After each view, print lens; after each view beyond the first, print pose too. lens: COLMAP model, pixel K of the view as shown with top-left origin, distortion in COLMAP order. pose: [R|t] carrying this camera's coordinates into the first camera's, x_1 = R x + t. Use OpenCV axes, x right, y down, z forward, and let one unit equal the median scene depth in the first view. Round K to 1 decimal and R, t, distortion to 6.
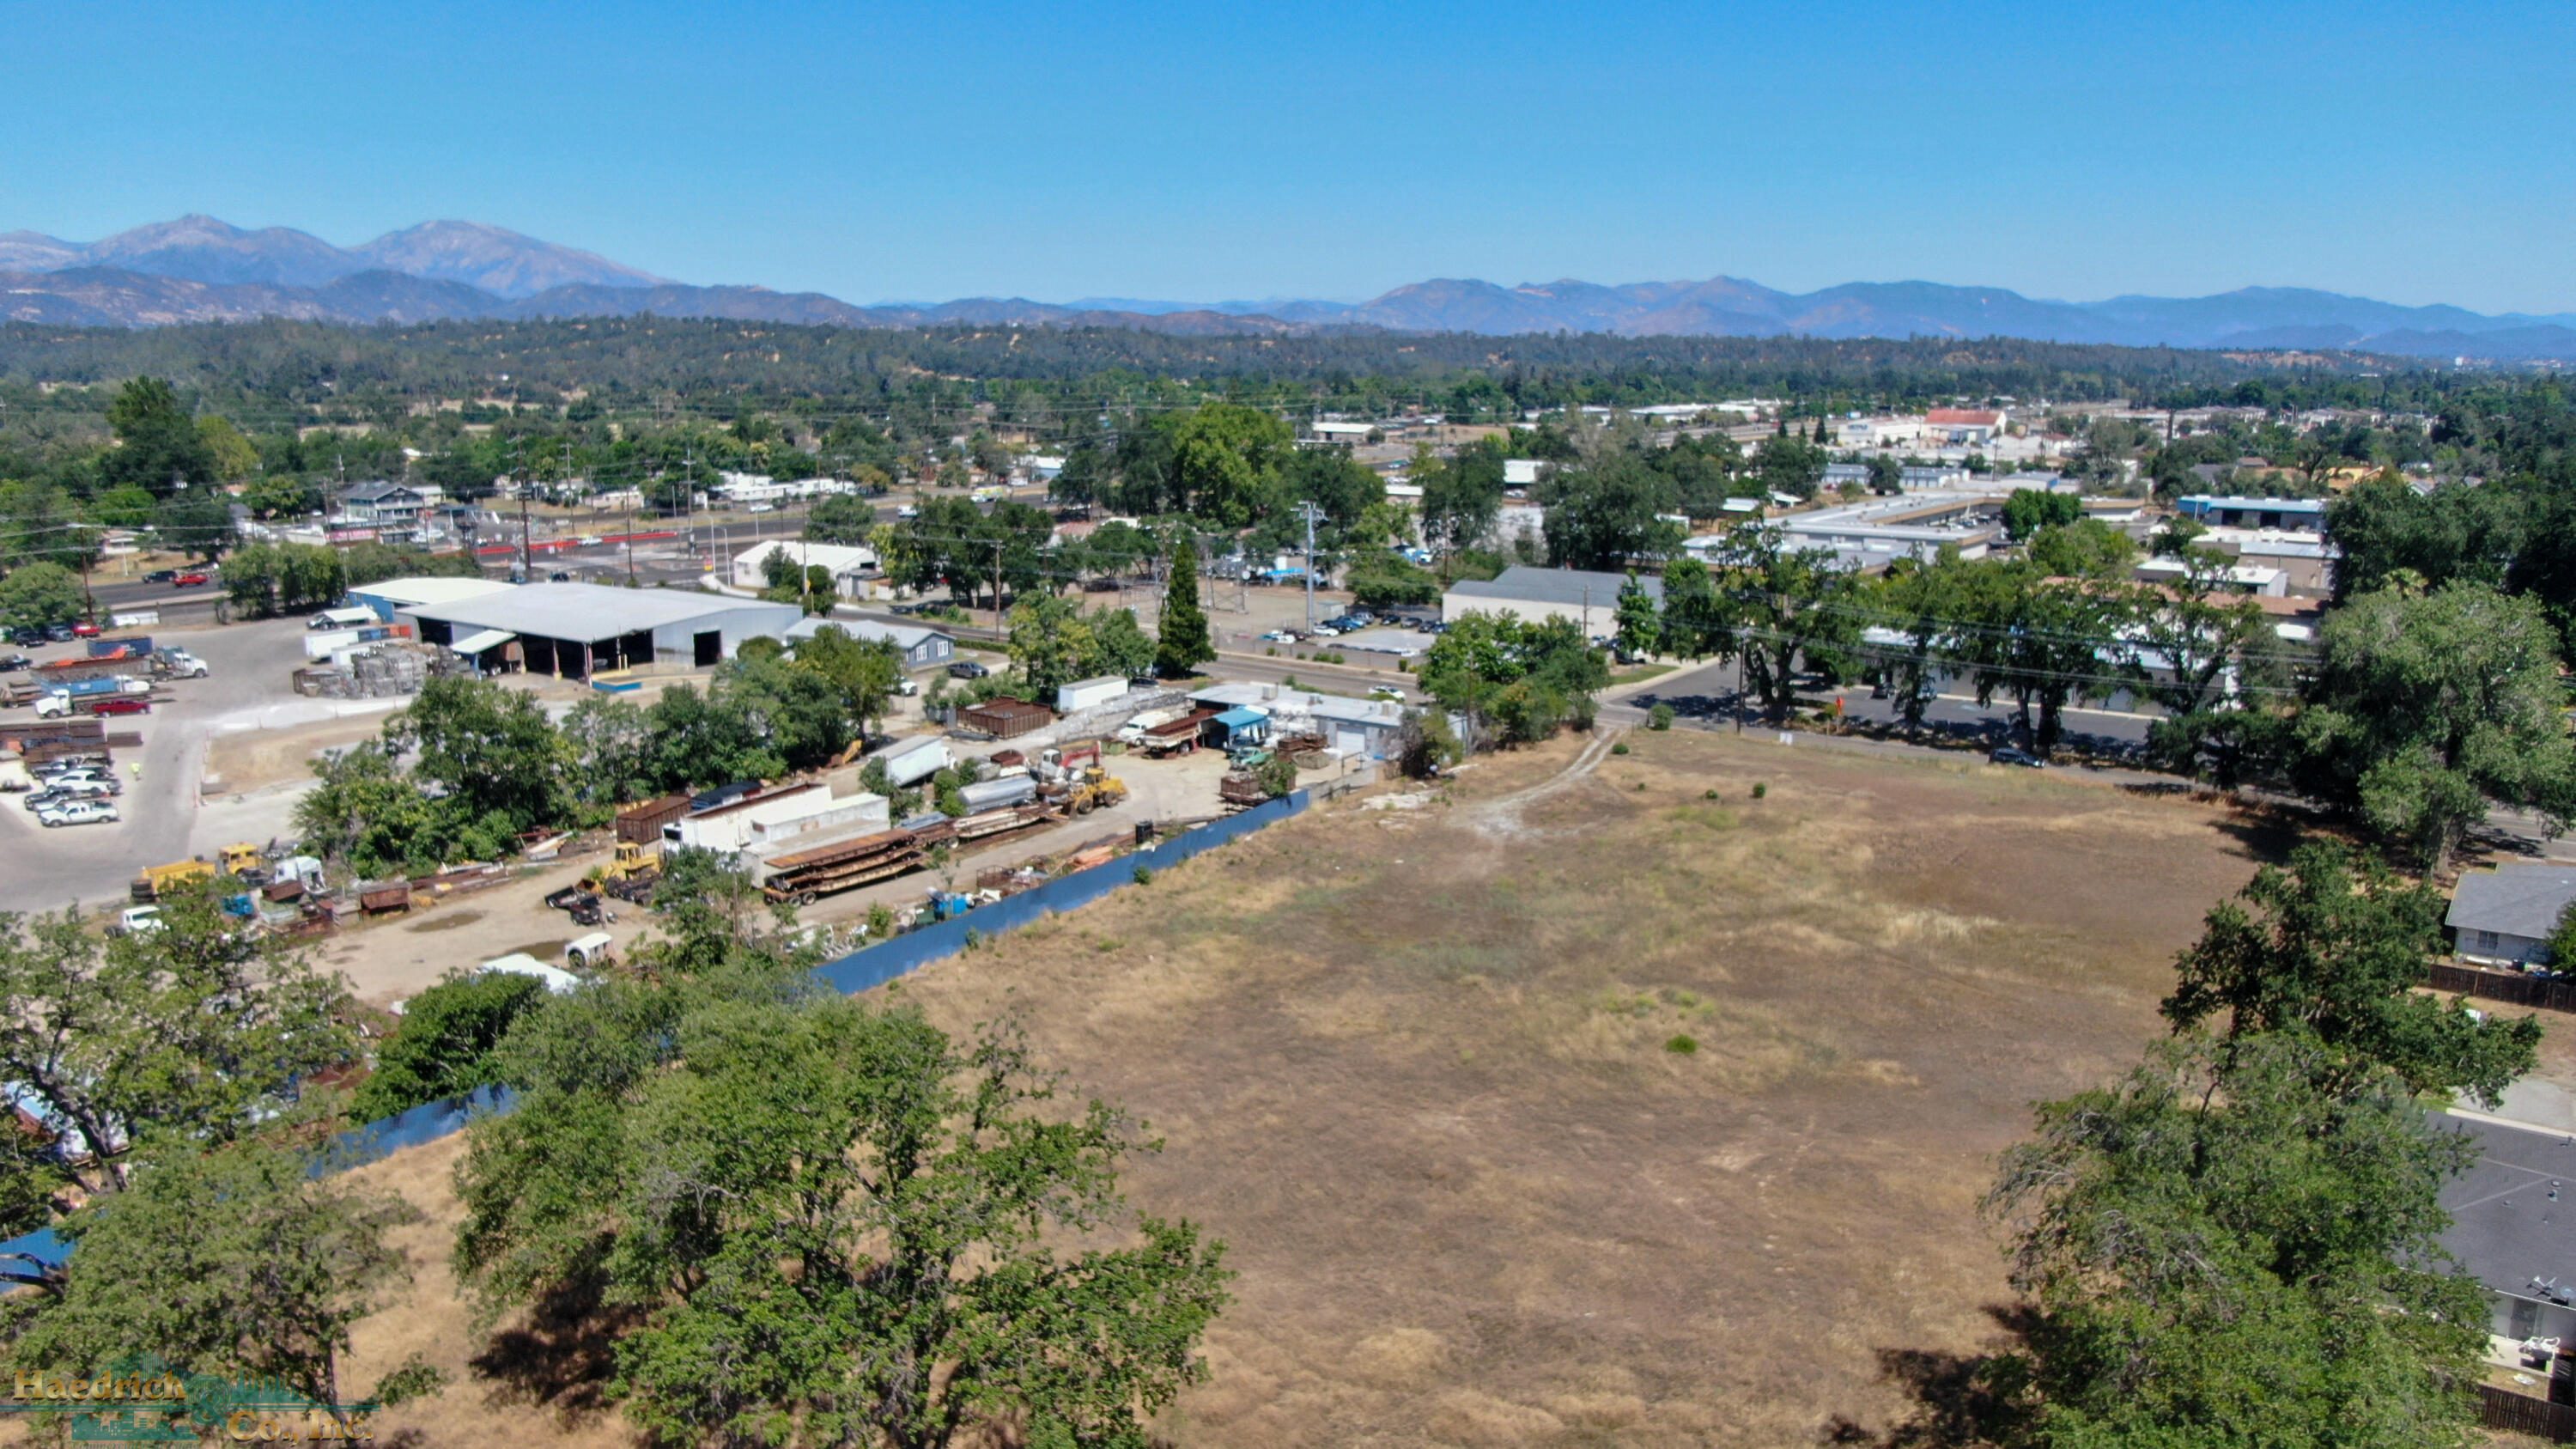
lens RADIAL K [[1858.8, 0, 1288.0], [0, 1858.8, 724.5], [0, 0, 1]] dist [-0.021052, 0.009382]
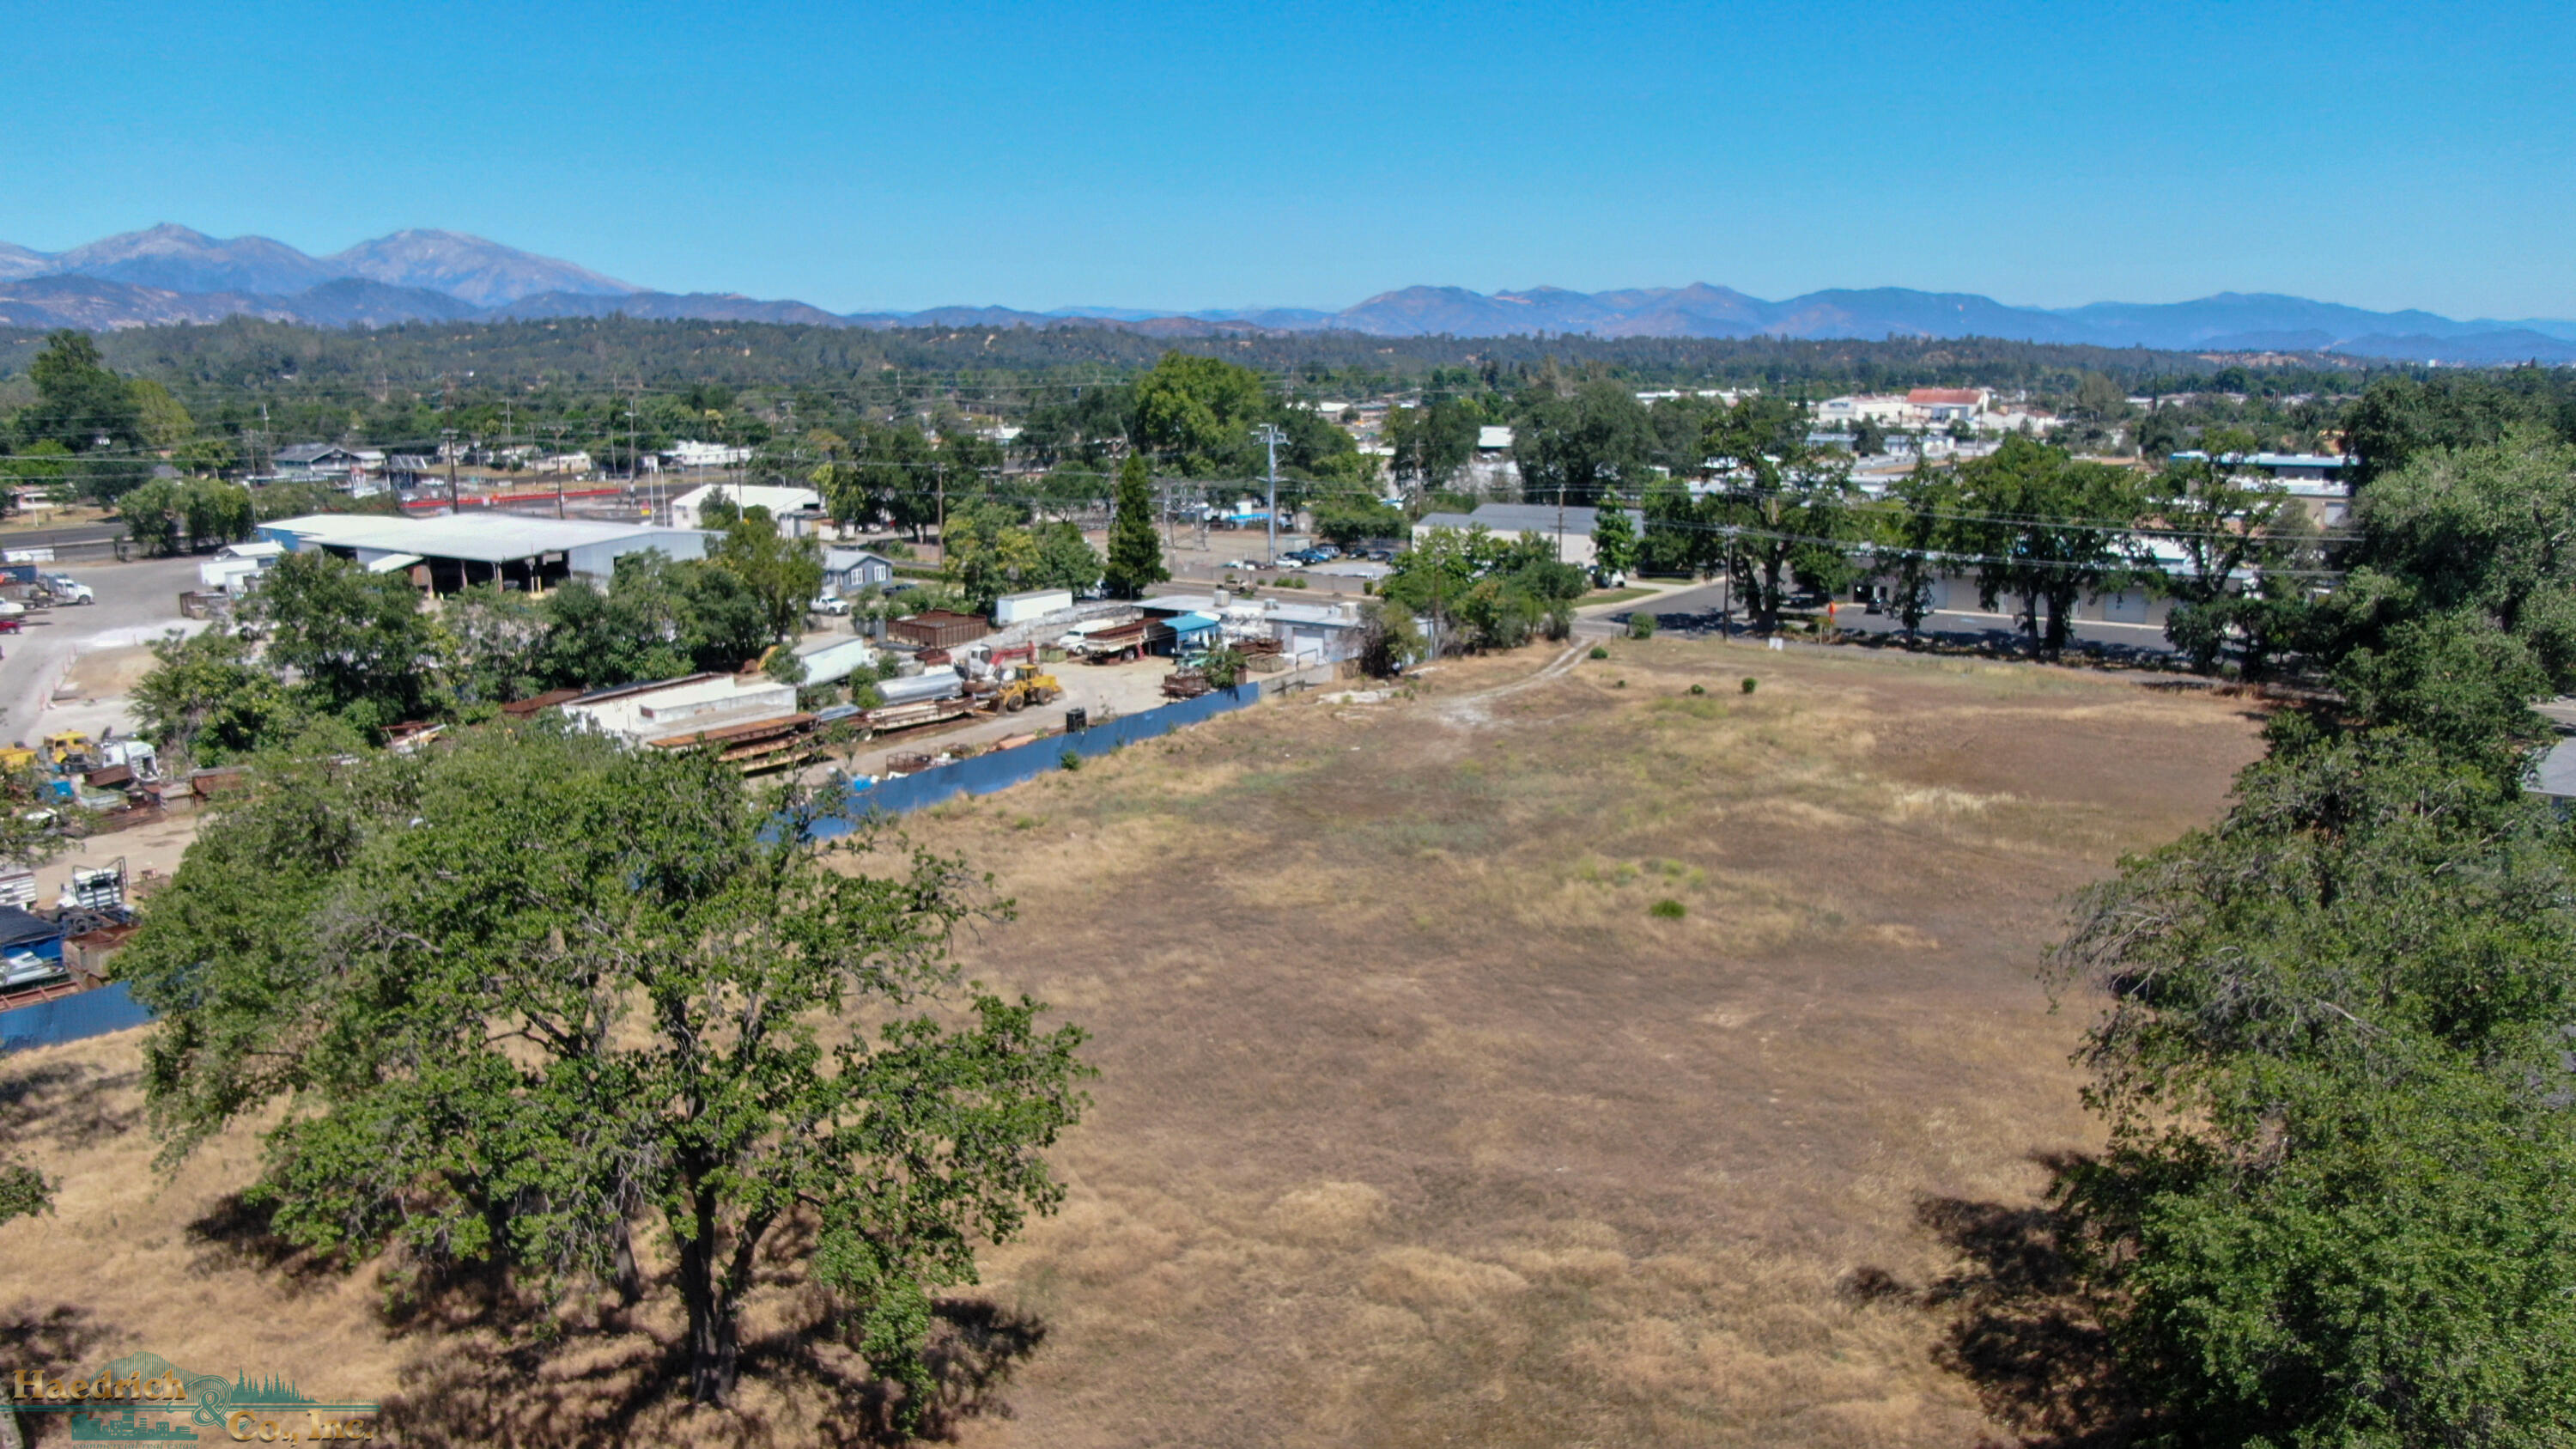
lens RADIAL K [[1858.8, 0, 1288.0], [0, 1858.8, 724.5], [0, 0, 1]] dist [-0.021052, 0.009382]
pose [[0.999937, -0.004341, 0.010376, 0.014656], [0.004387, 0.999981, -0.004420, 0.054995], [-0.010356, 0.004465, 0.999936, 0.076485]]
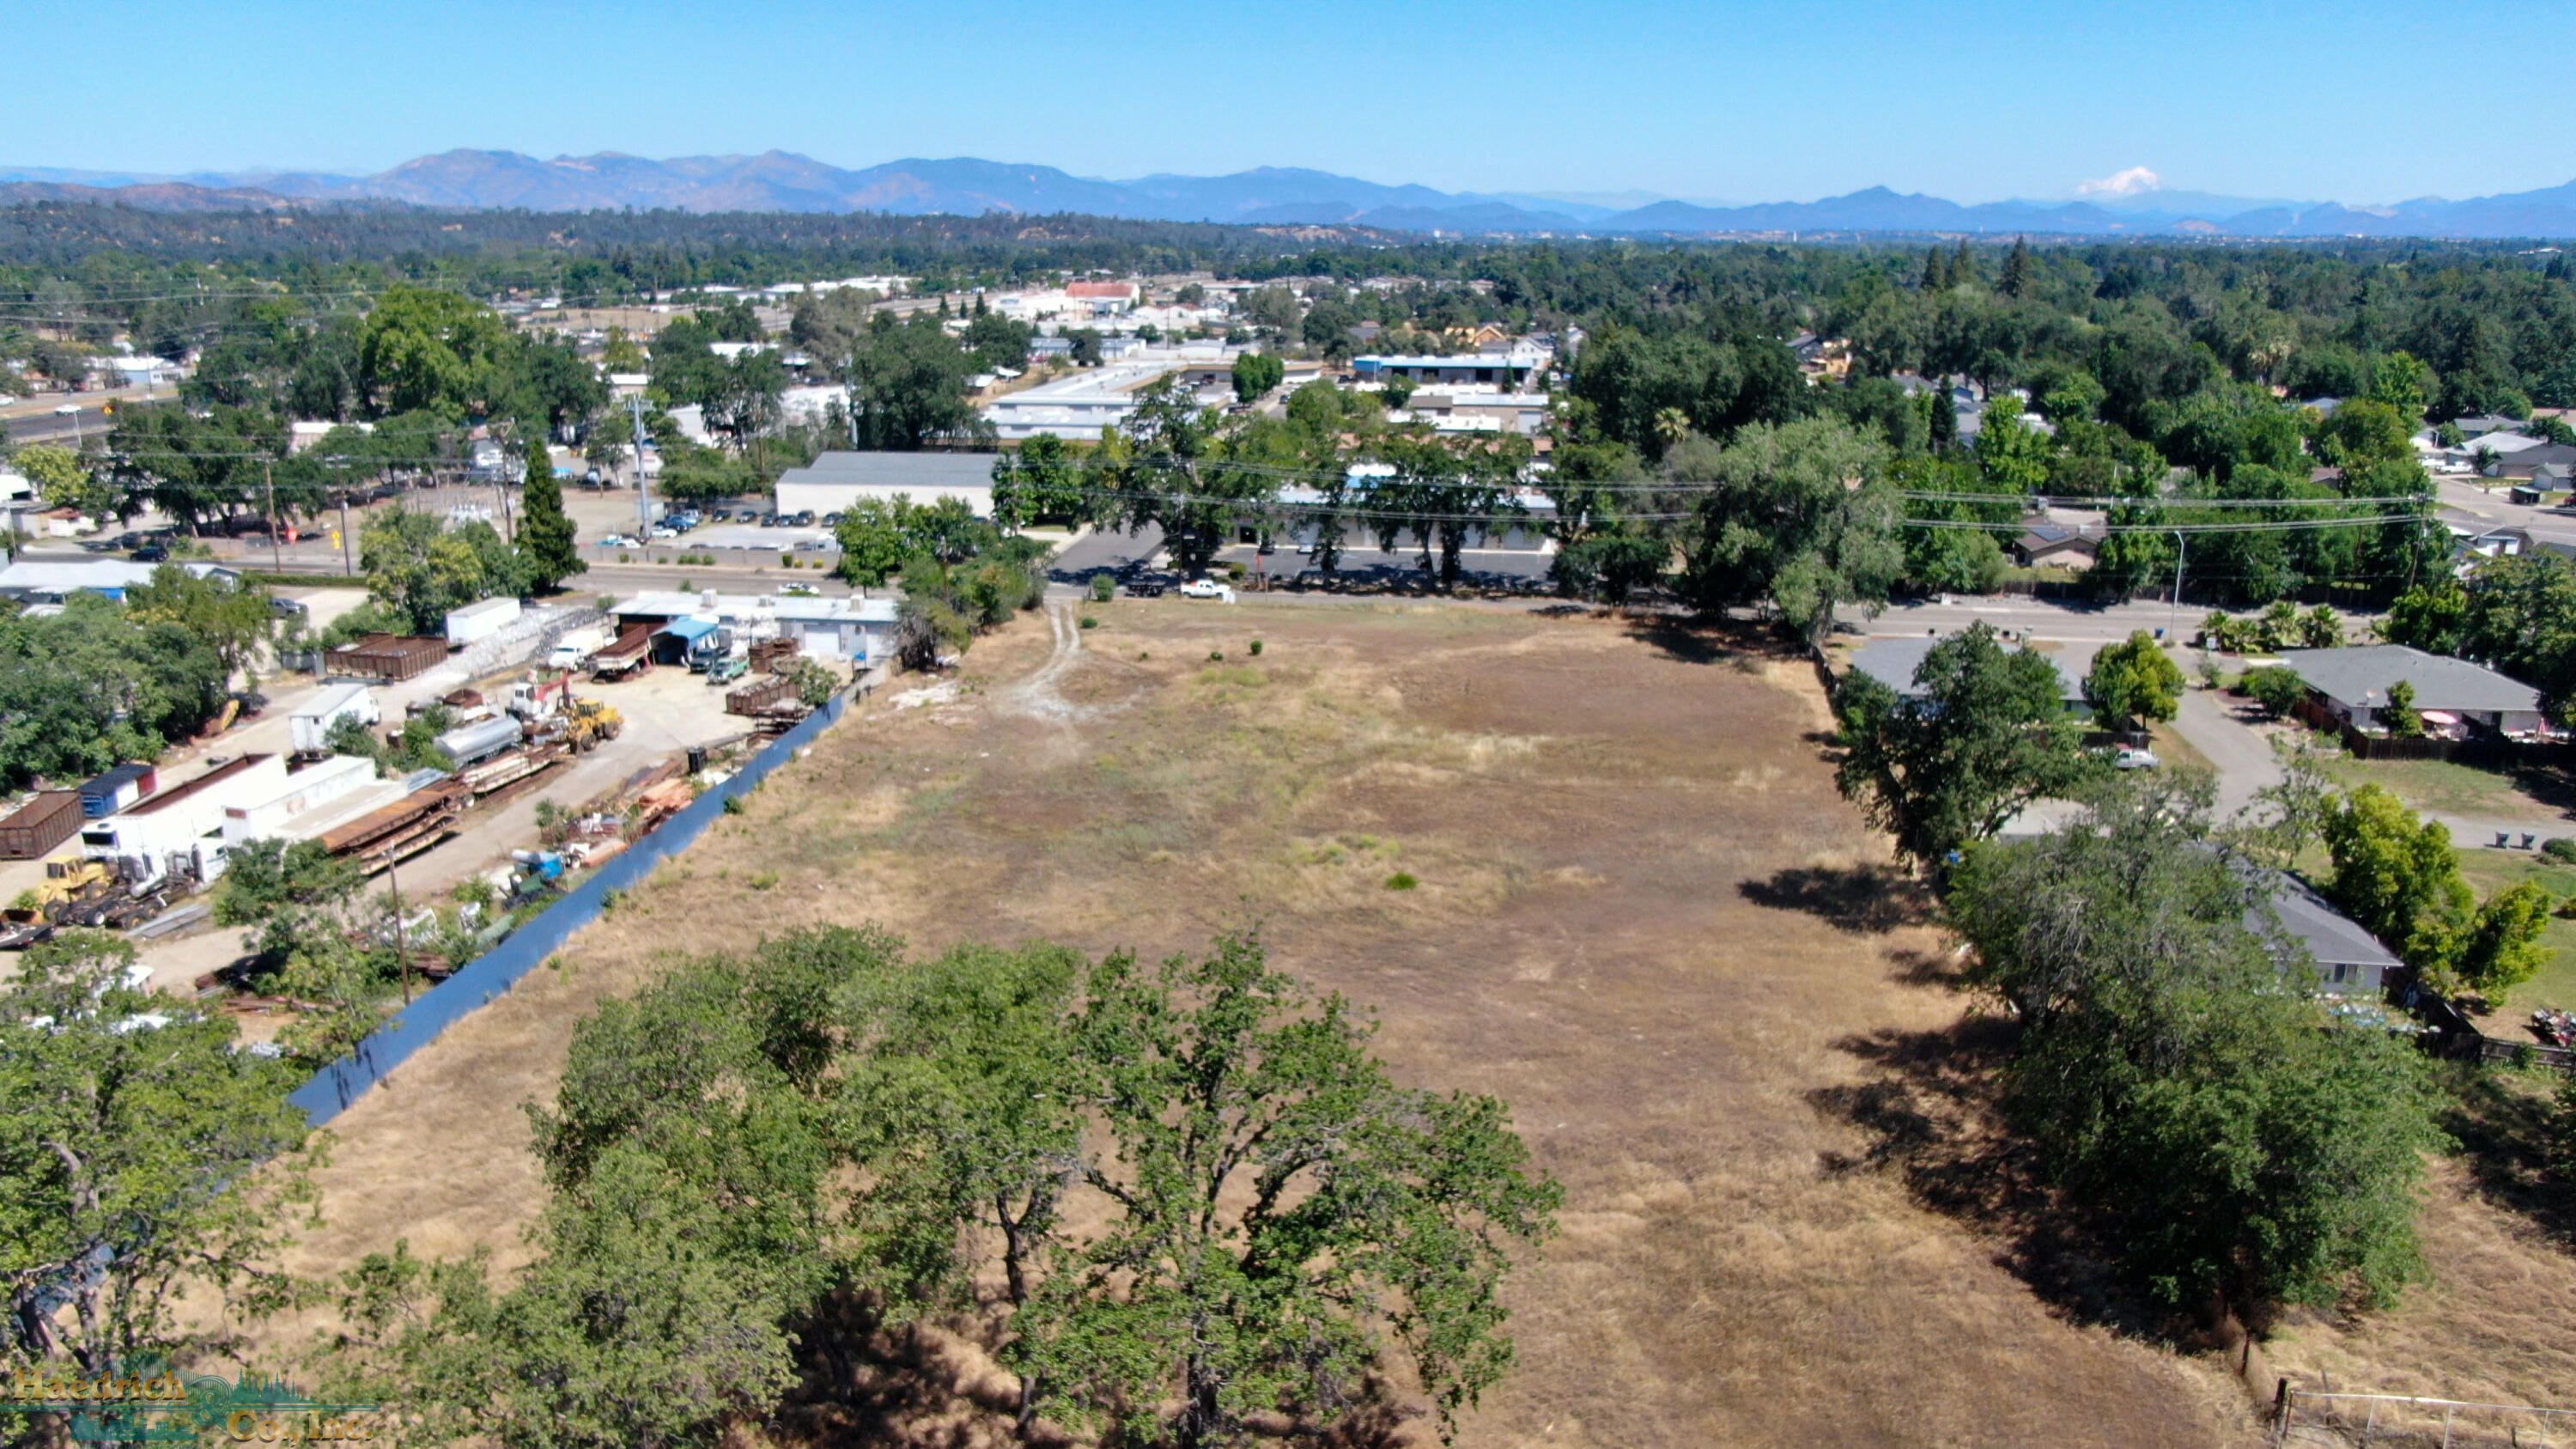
lens RADIAL K [[1858.8, 0, 1288.0], [0, 1858.8, 724.5], [0, 0, 1]] dist [-0.021052, 0.009382]
pose [[0.885070, -0.120138, 0.449686, -0.195047], [0.091591, 0.992179, 0.084801, -0.007873], [-0.456356, -0.033867, 0.889152, 0.056429]]
